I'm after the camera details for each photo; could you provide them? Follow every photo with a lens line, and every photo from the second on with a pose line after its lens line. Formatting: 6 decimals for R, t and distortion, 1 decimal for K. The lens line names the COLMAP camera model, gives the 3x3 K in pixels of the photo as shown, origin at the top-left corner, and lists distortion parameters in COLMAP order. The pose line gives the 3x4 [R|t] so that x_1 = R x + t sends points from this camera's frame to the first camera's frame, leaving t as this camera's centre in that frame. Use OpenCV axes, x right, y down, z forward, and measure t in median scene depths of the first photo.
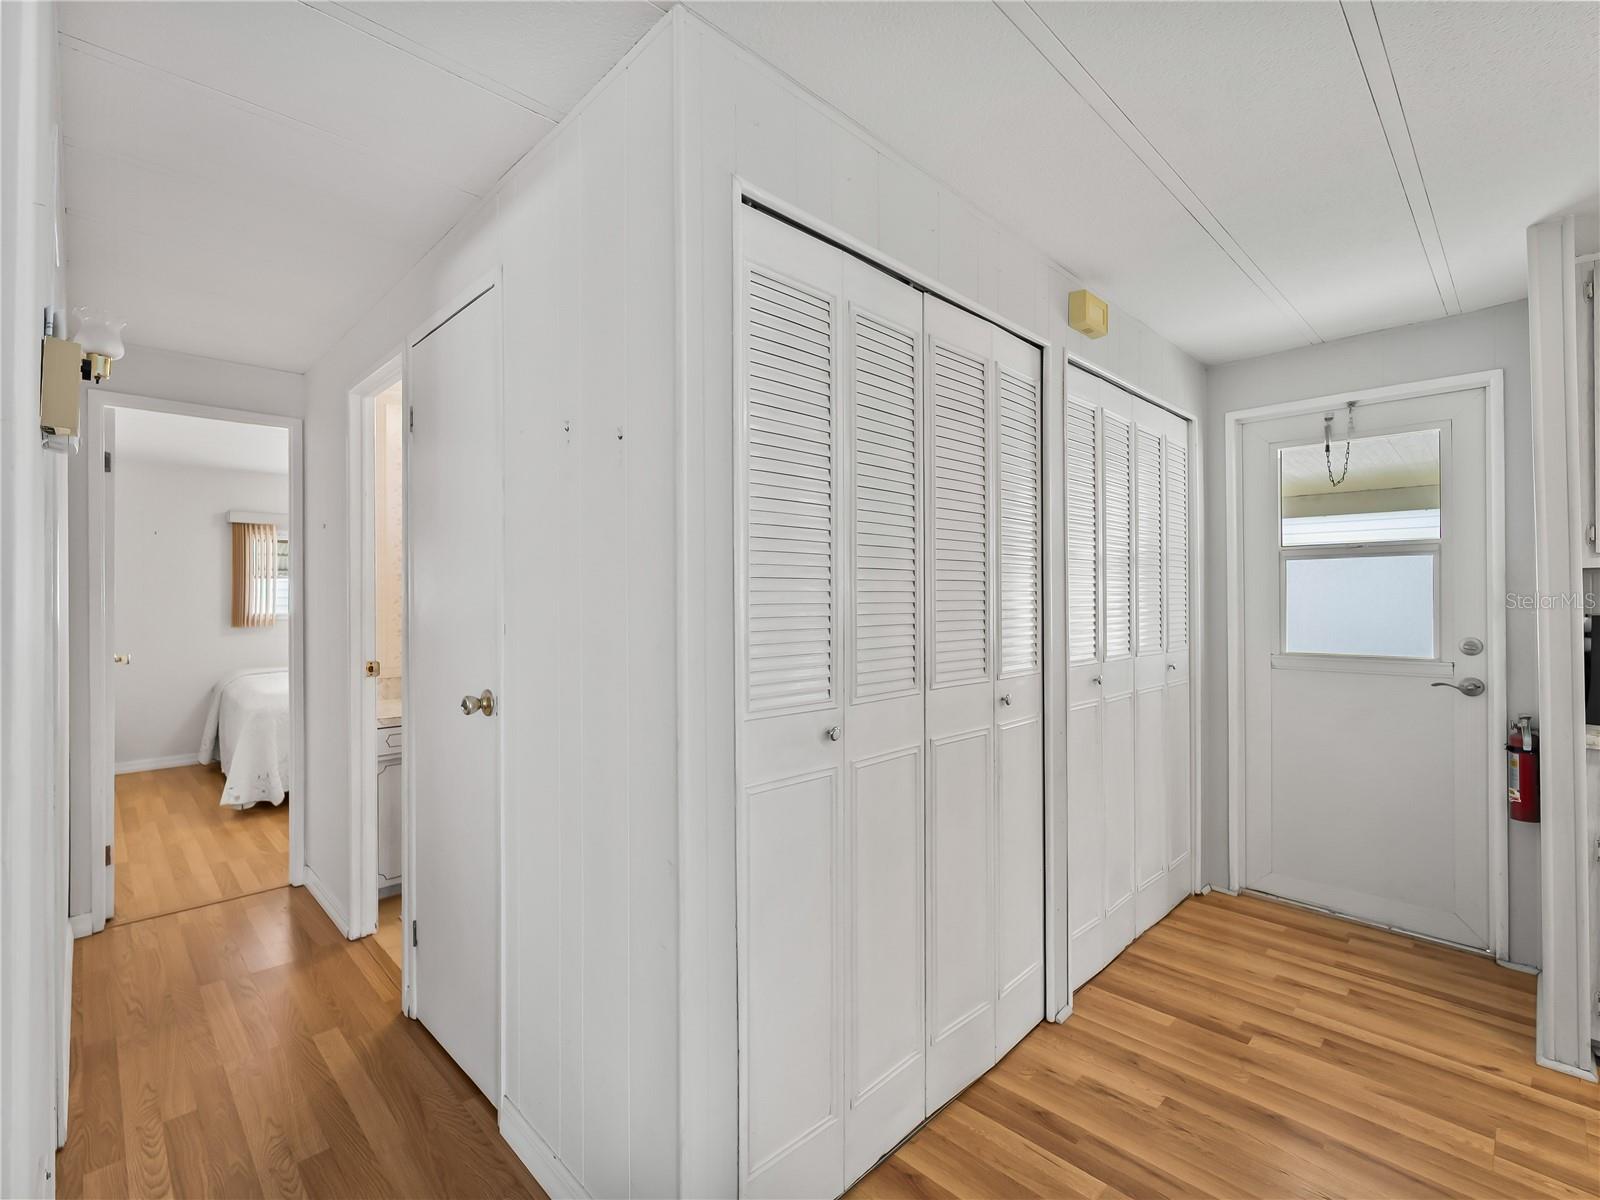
lens RADIAL K [[734.4, 0, 801.3], [0, 734.4, 593.3], [0, 0, 1]] dist [0.000935, -0.003805]
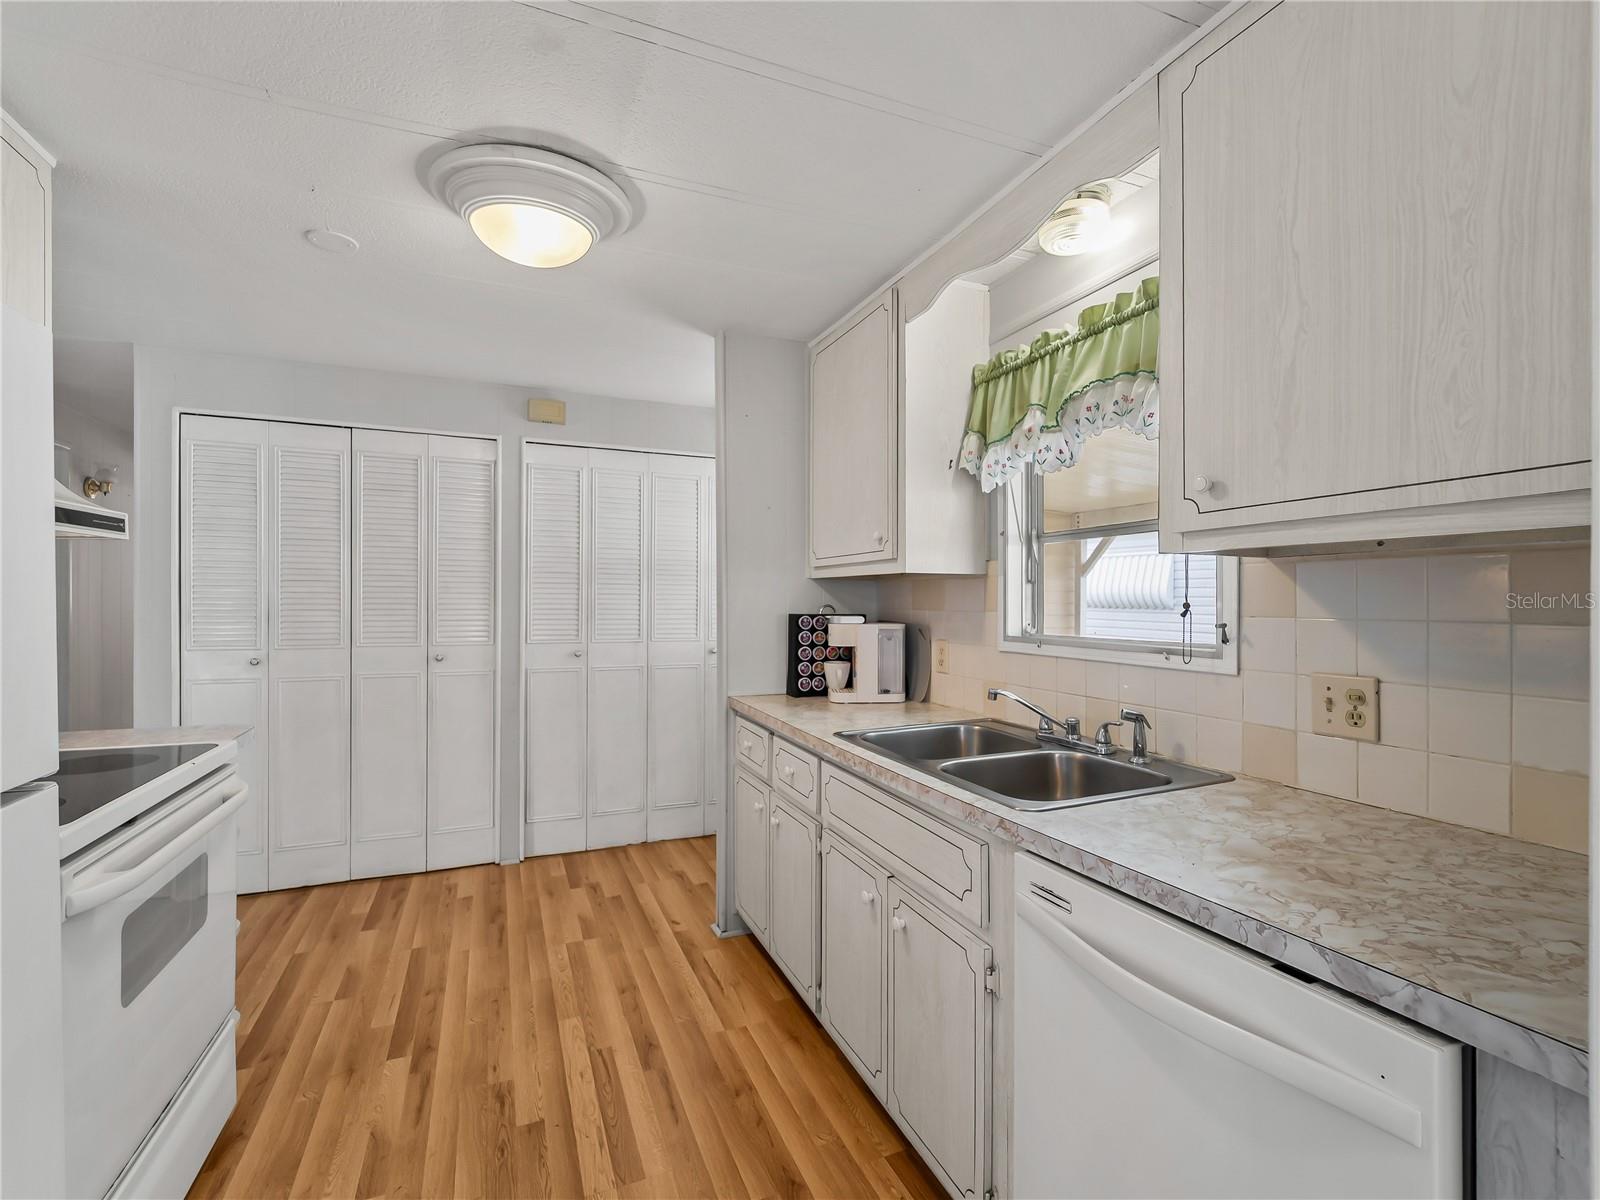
lens RADIAL K [[734.4, 0, 795.8], [0, 734.4, 603.2], [0, 0, 1]] dist [0.000935, -0.003805]
pose [[0.929859, 0.008387, -0.367819, 1.311552], [-0.004664, 0.999929, 0.011009, -0.002618], [0.367886, -0.008521, 0.929832, -0.205610]]
